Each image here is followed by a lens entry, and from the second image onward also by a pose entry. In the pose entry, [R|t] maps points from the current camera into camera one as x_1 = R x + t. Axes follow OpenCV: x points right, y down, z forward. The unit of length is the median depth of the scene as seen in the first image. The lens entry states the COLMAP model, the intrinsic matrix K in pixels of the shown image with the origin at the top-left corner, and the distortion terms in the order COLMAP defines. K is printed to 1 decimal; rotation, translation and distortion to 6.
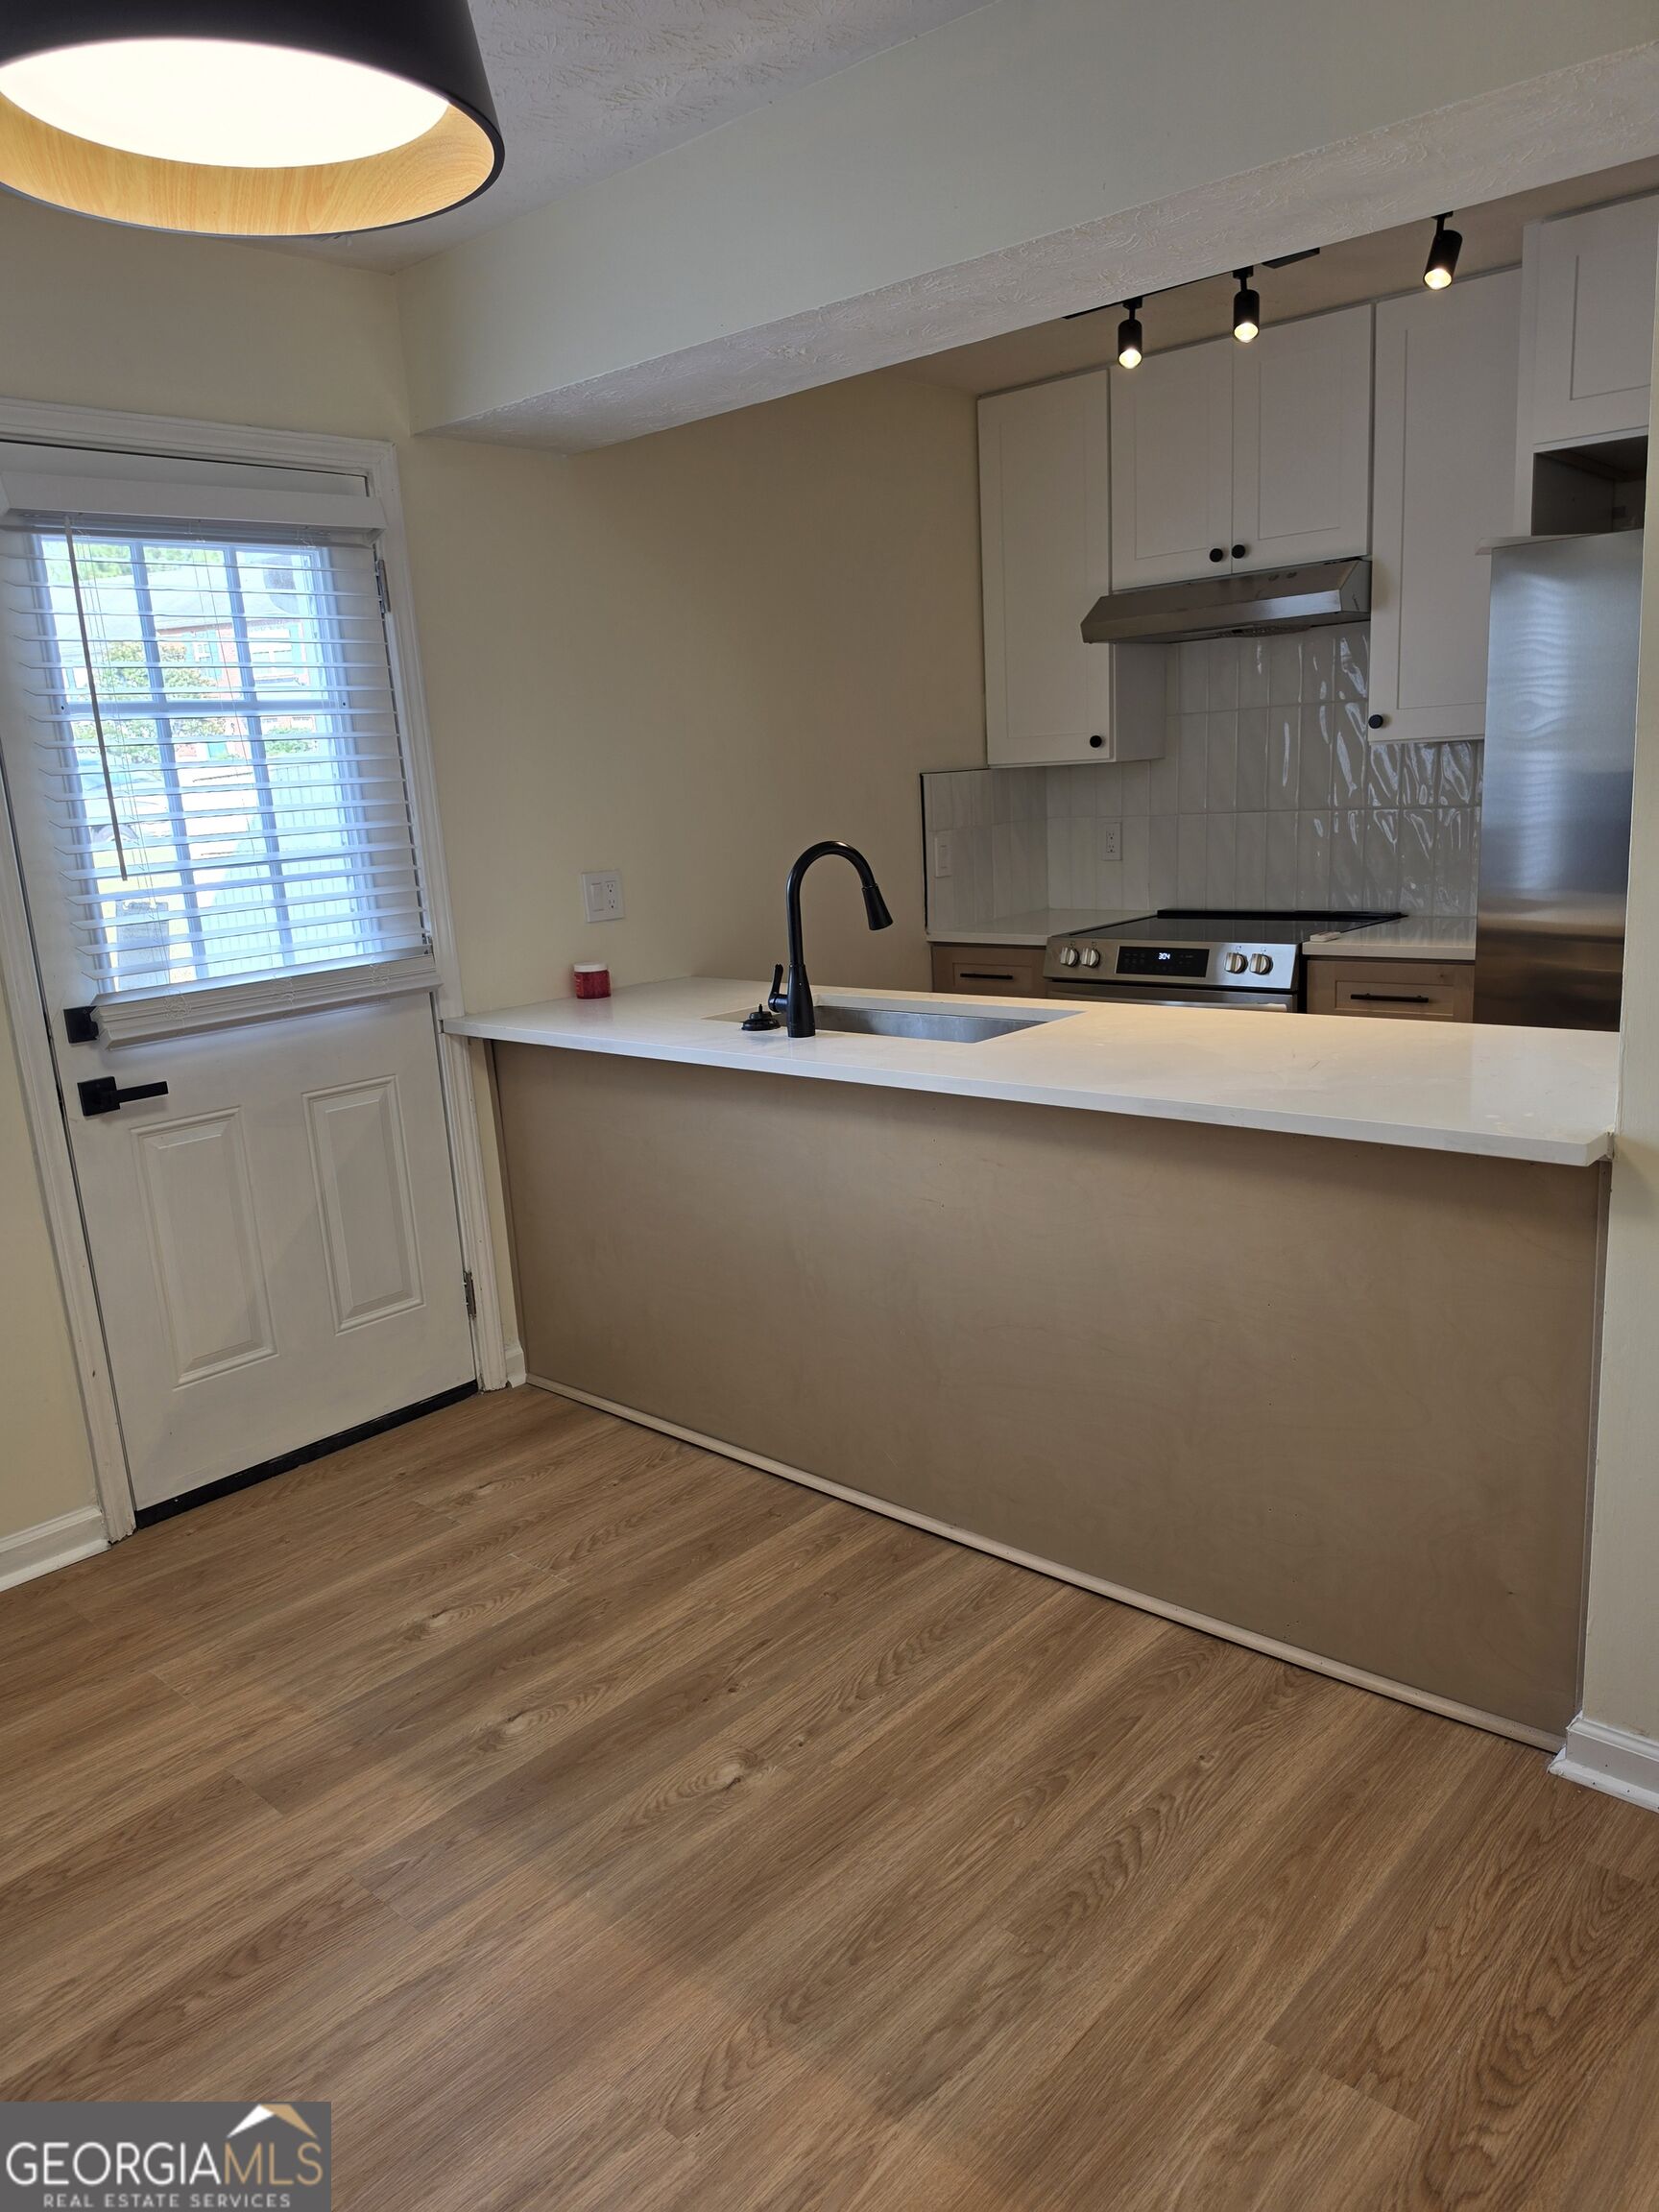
lens RADIAL K [[1557.7, 0, 810.0], [0, 1557.7, 1139.8], [0, 0, 1]] dist [0.087628, -0.142613]
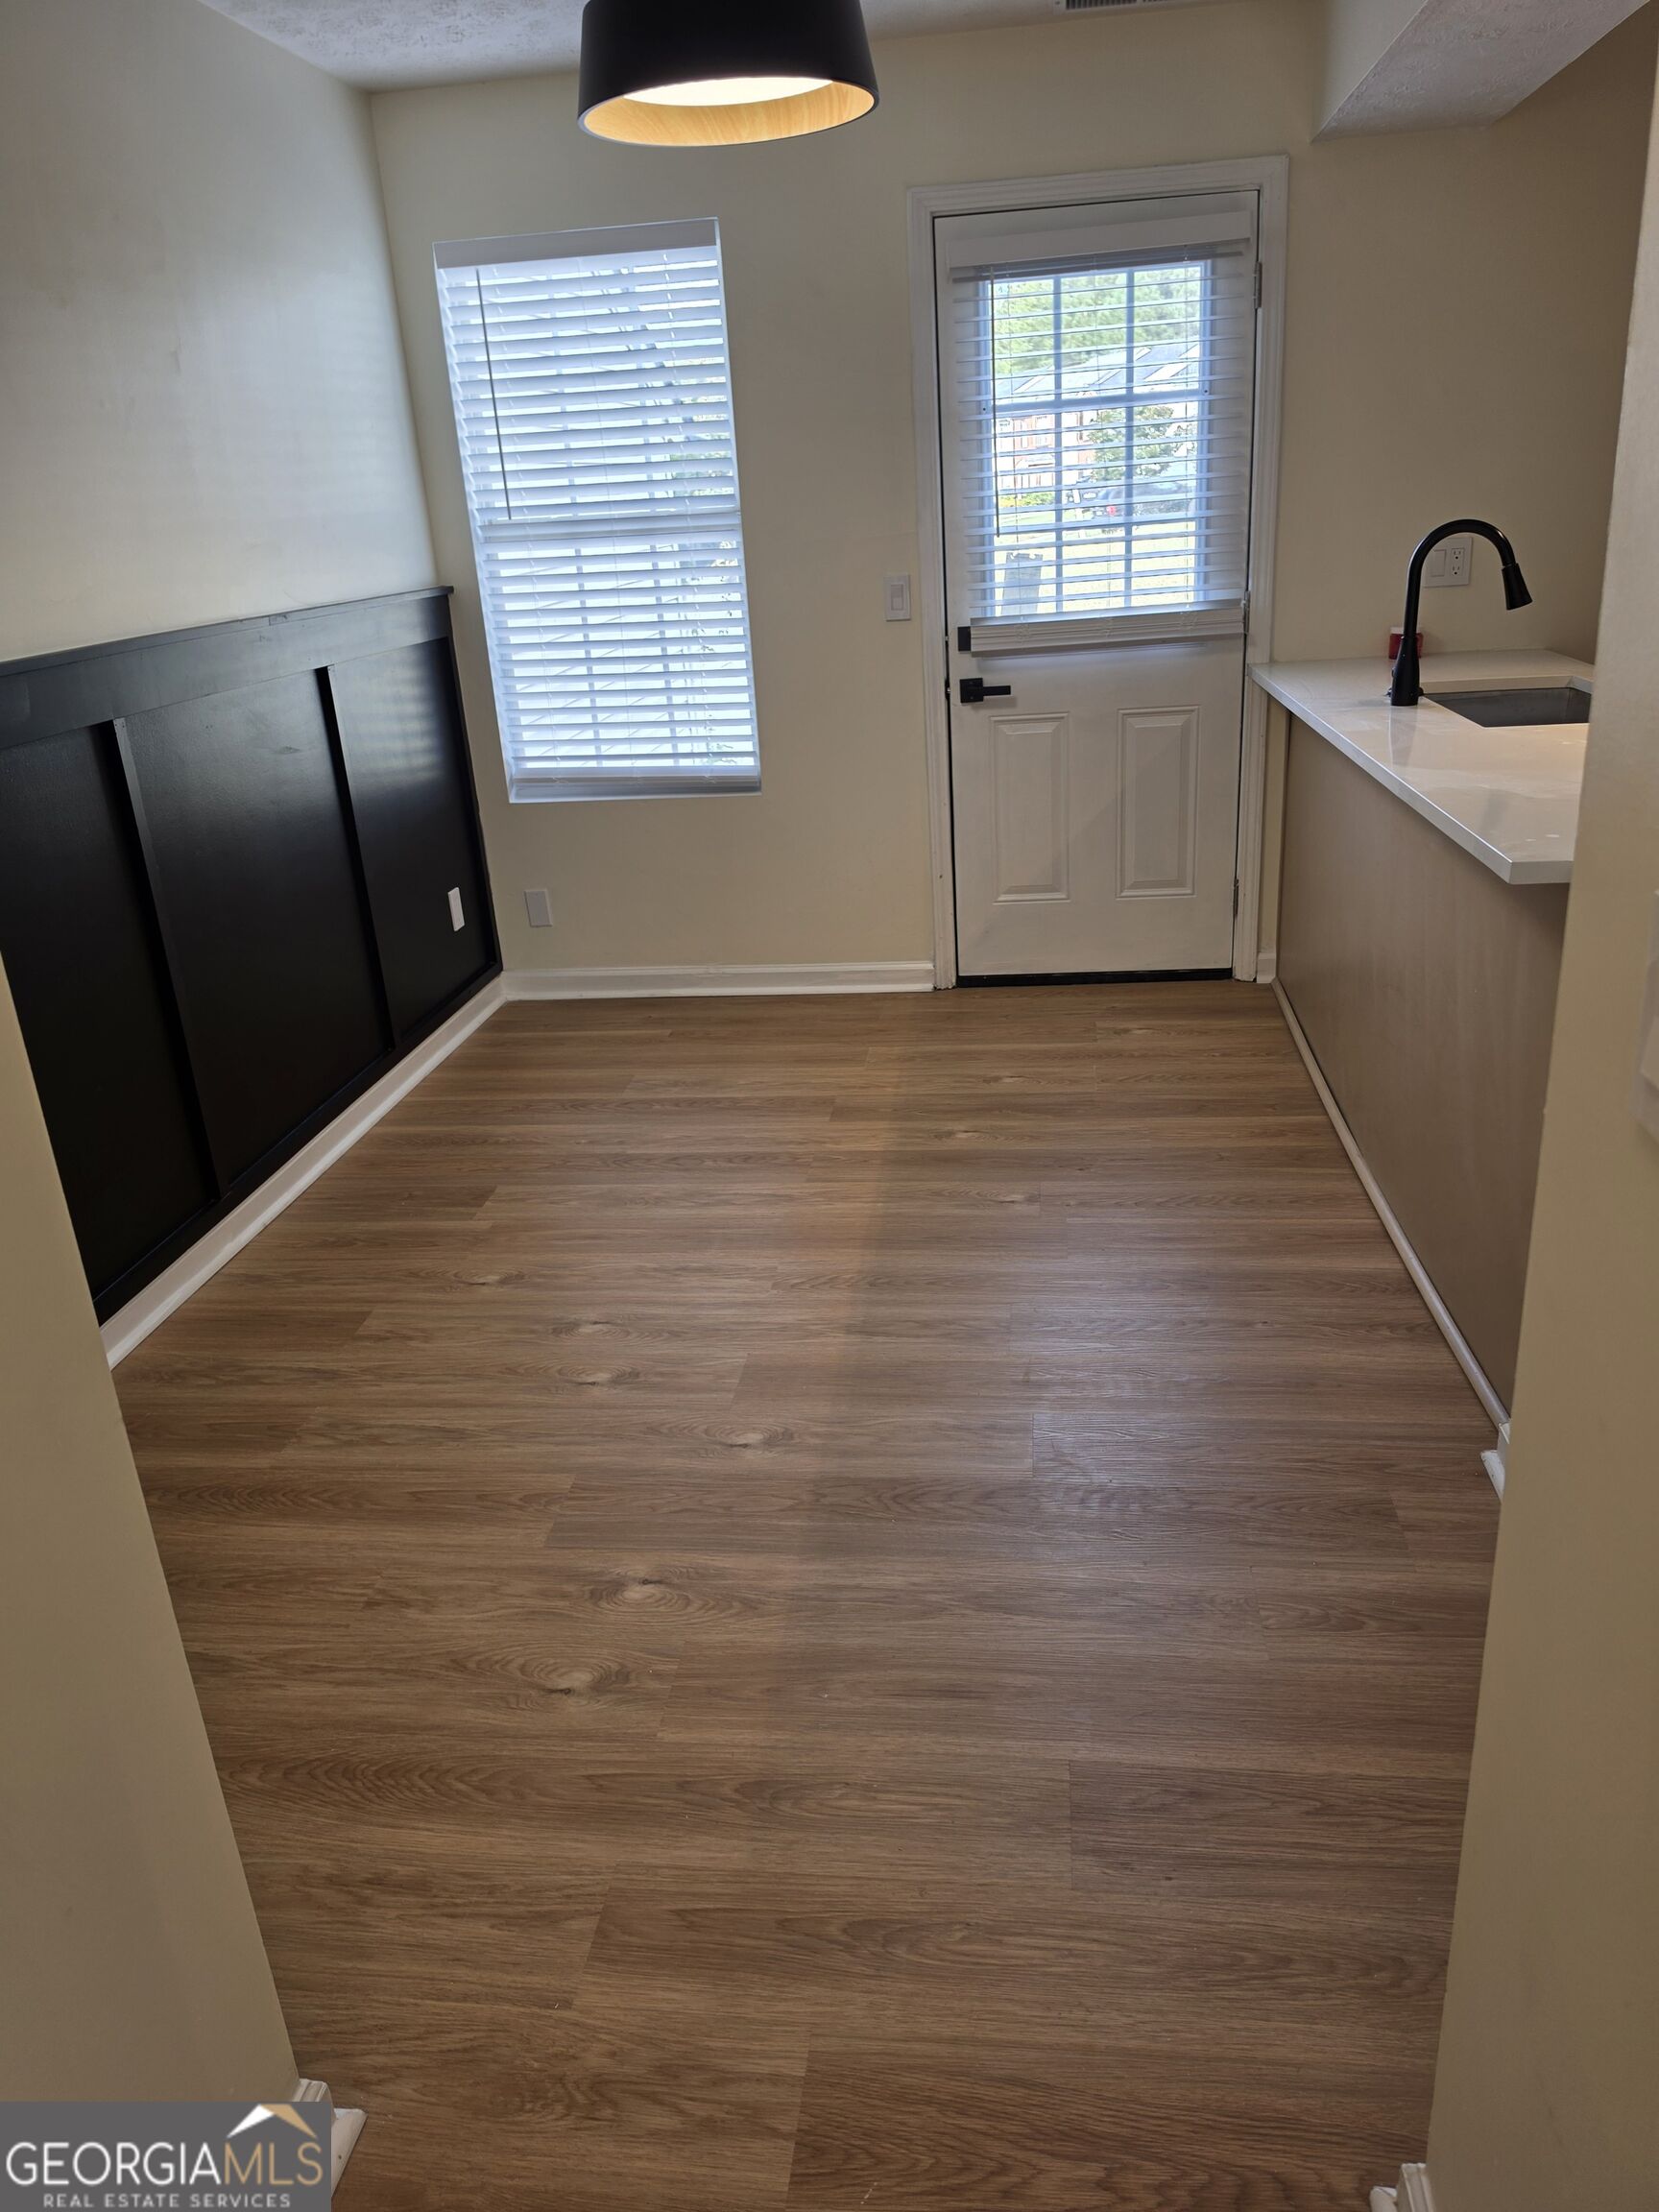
lens RADIAL K [[1557.7, 0, 810.0], [0, 1557.7, 1139.8], [0, 0, 1]] dist [0.087628, -0.142613]
pose [[0.548737, 0.330337, -0.767962, 0.739896], [-0.160533, 0.943161, 0.290992, -0.033249], [0.820437, -0.036394, 0.570577, 0.010865]]
